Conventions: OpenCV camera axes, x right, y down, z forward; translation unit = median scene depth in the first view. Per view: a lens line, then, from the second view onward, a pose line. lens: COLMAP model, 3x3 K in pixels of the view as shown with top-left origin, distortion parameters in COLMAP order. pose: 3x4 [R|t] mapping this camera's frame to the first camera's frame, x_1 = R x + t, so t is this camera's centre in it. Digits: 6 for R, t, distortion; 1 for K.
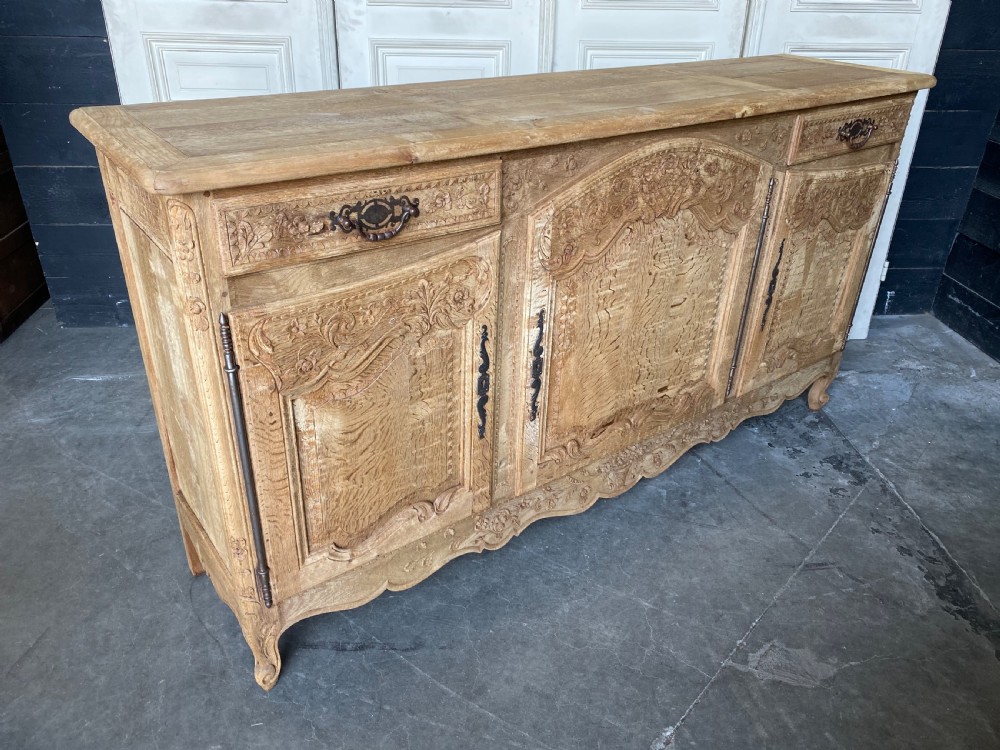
lens RADIAL K [[777.2, 0, 501.9], [0, 777.2, 373.9], [0, 0, 1]] dist [0.009765, -0.003299]
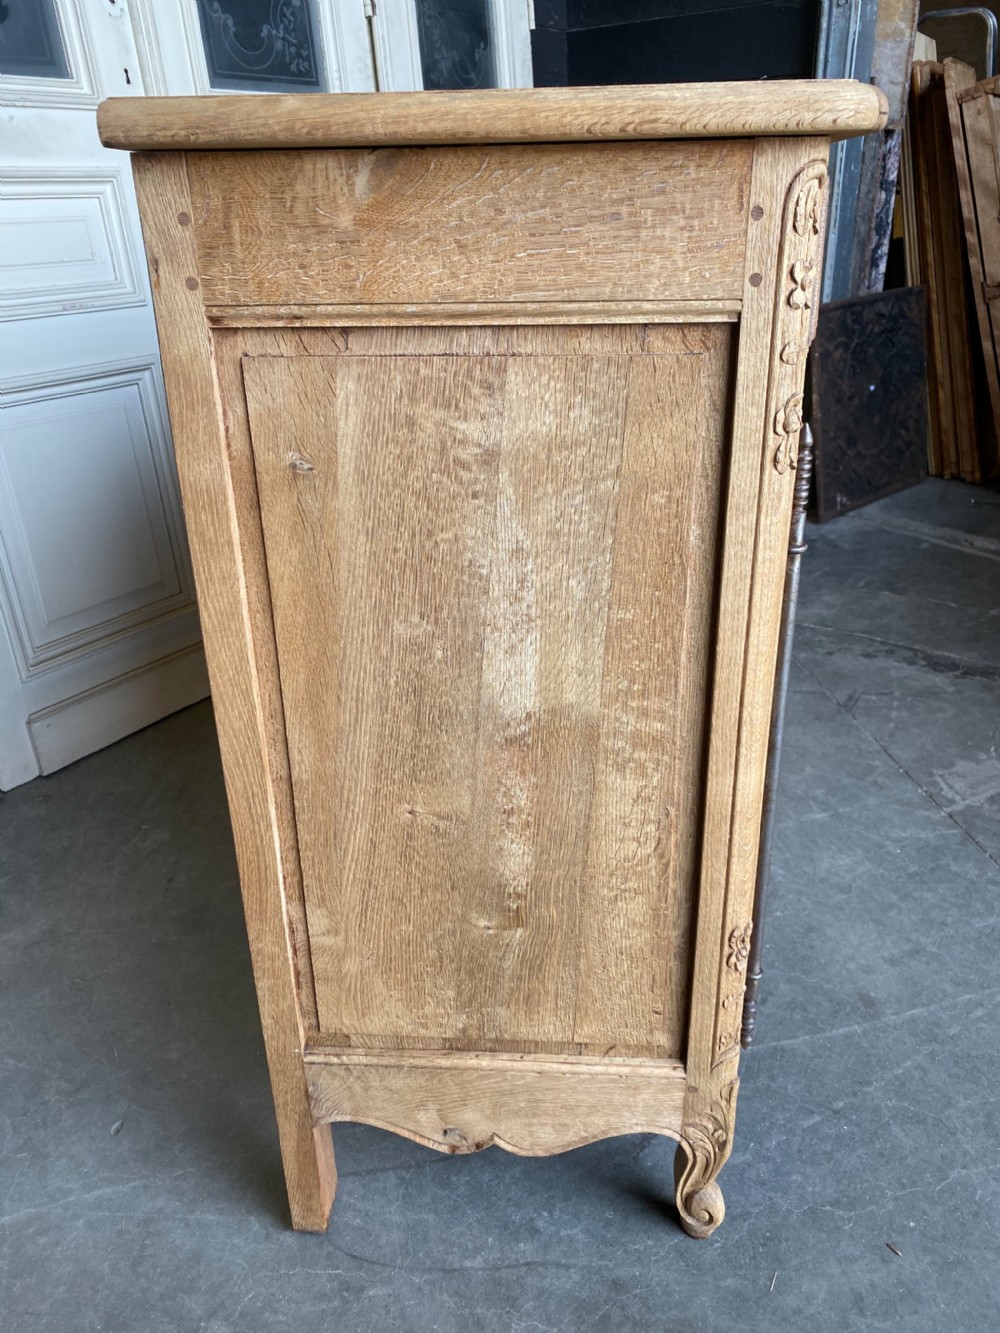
lens RADIAL K [[1036.0, 0, 503.6], [0, 1036.0, 653.2], [0, 0, 1]] dist [0.009765, -0.003299]
pose [[0.648434, -0.350363, 0.675855, -0.566504], [0.408100, 0.909433, 0.079907, -0.044102], [-0.642641, 0.224002, 0.732690, 0.388024]]
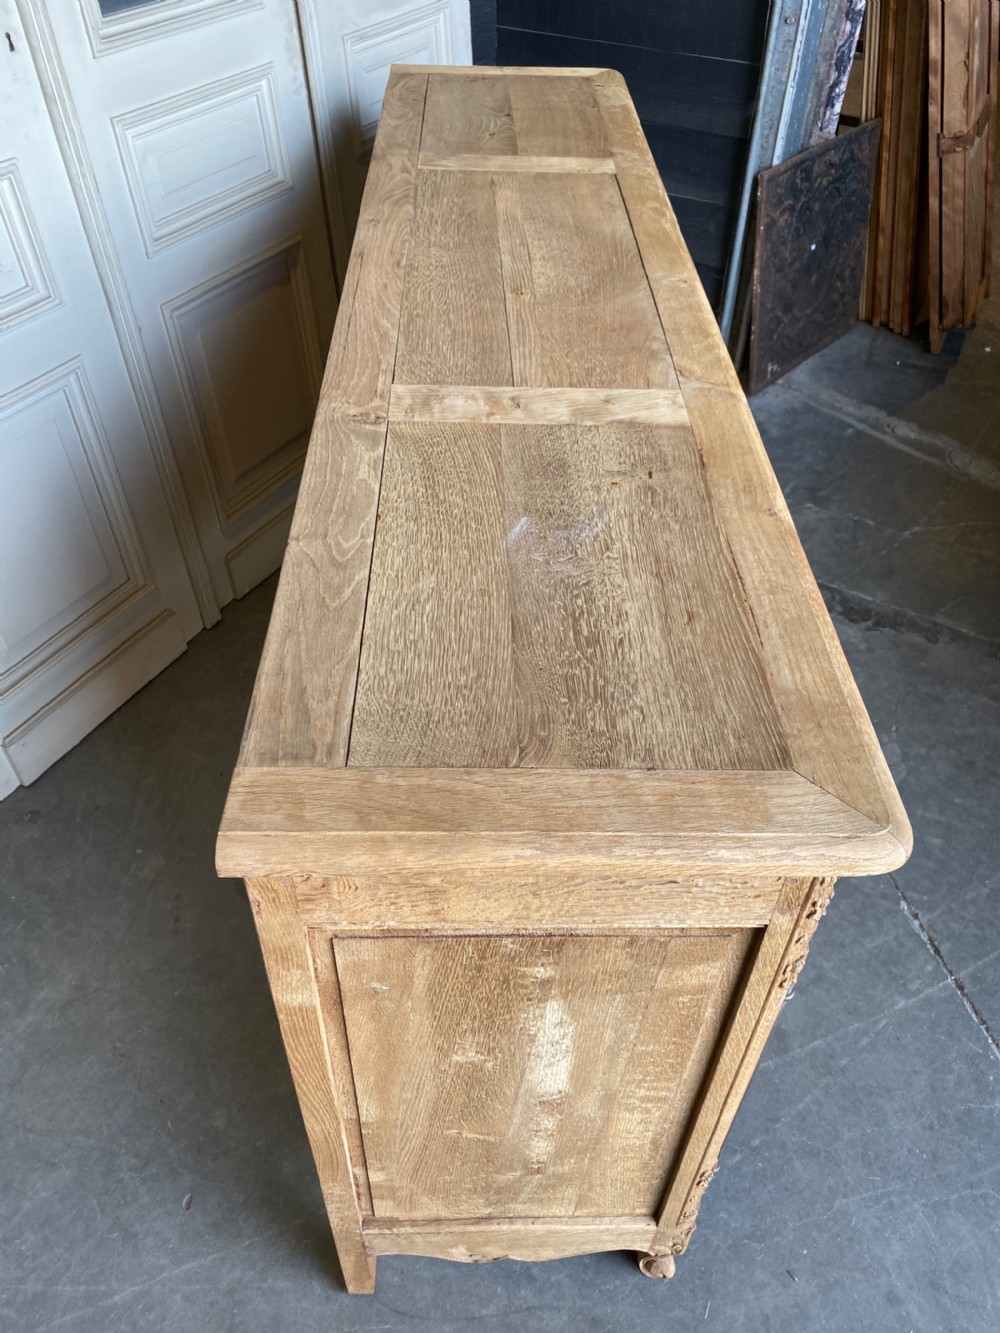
lens RADIAL K [[1036.0, 0, 504.4], [0, 1036.0, 657.4], [0, 0, 1]] dist [0.009765, -0.003299]
pose [[0.574844, -0.572492, 0.584643, -0.480184], [0.394360, 0.819871, 0.415080, -0.386644], [-0.716962, -0.008047, 0.697066, 0.354963]]
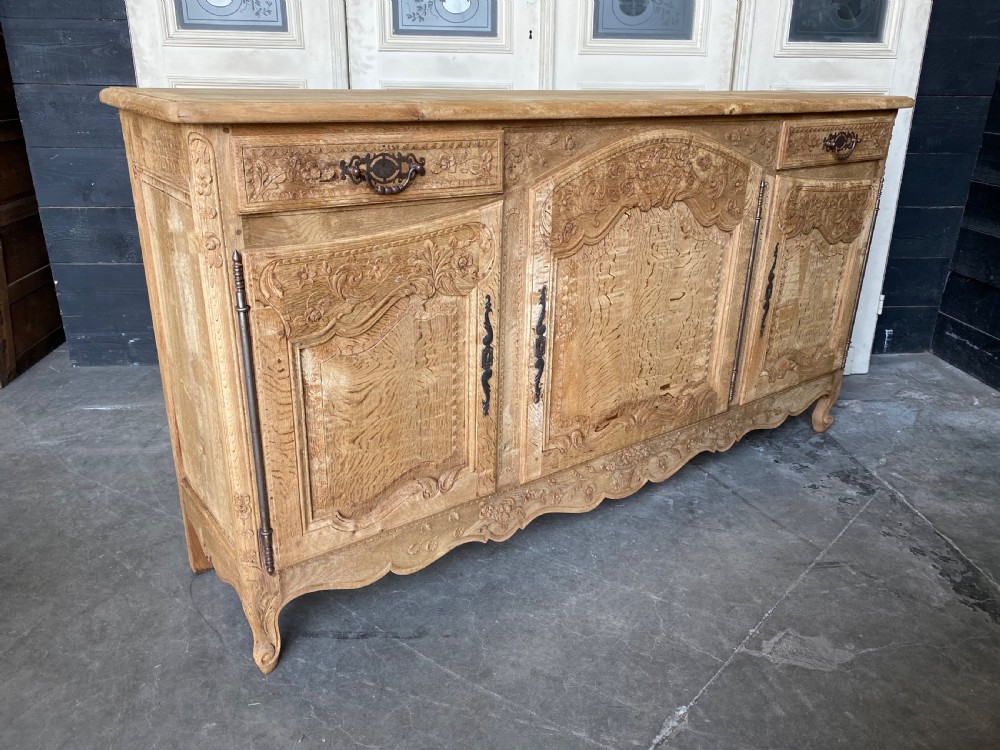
lens RADIAL K [[777.2, 0, 503.9], [0, 777.2, 375.7], [0, 0, 1]] dist [0.009765, -0.003299]
pose [[0.999958, -0.007640, -0.005098, 0.002227], [0.006913, 0.991494, -0.129969, 0.131023], [0.006047, 0.129929, 0.991505, -0.005574]]
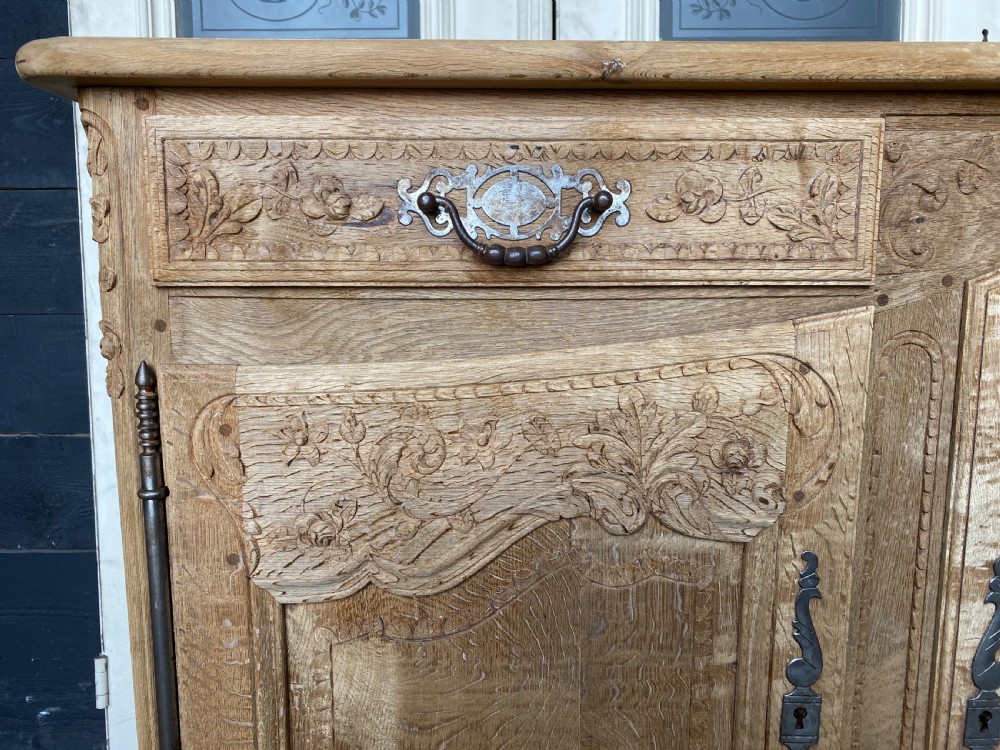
lens RADIAL K [[777.2, 0, 495.2], [0, 777.2, 370.1], [0, 0, 1]] dist [0.009765, -0.003299]
pose [[0.995655, -0.016334, -0.091670, -0.249263], [-0.018160, 0.931527, -0.363219, -0.175447], [0.091326, 0.363305, 0.927183, 0.744429]]
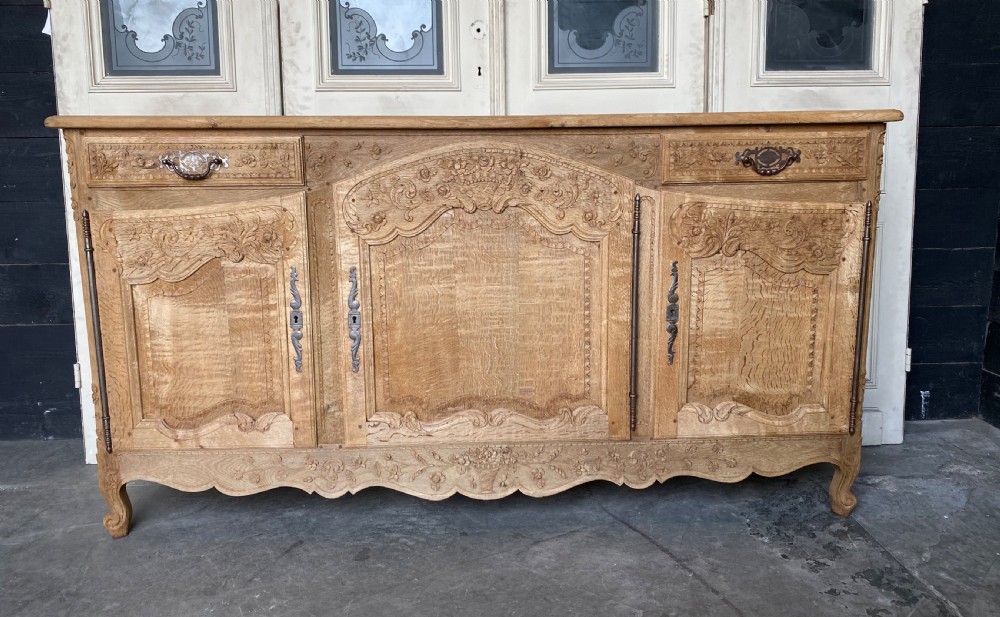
lens RADIAL K [[775.8, 0, 503.2], [0, 775.8, 284.8], [0, 0, 1]] dist [0.012716, -0.005055]
pose [[0.997838, -0.026932, -0.059951, 0.142315], [0.004861, 0.939925, -0.341346, 0.119669], [0.065543, 0.340316, 0.938024, 0.194958]]
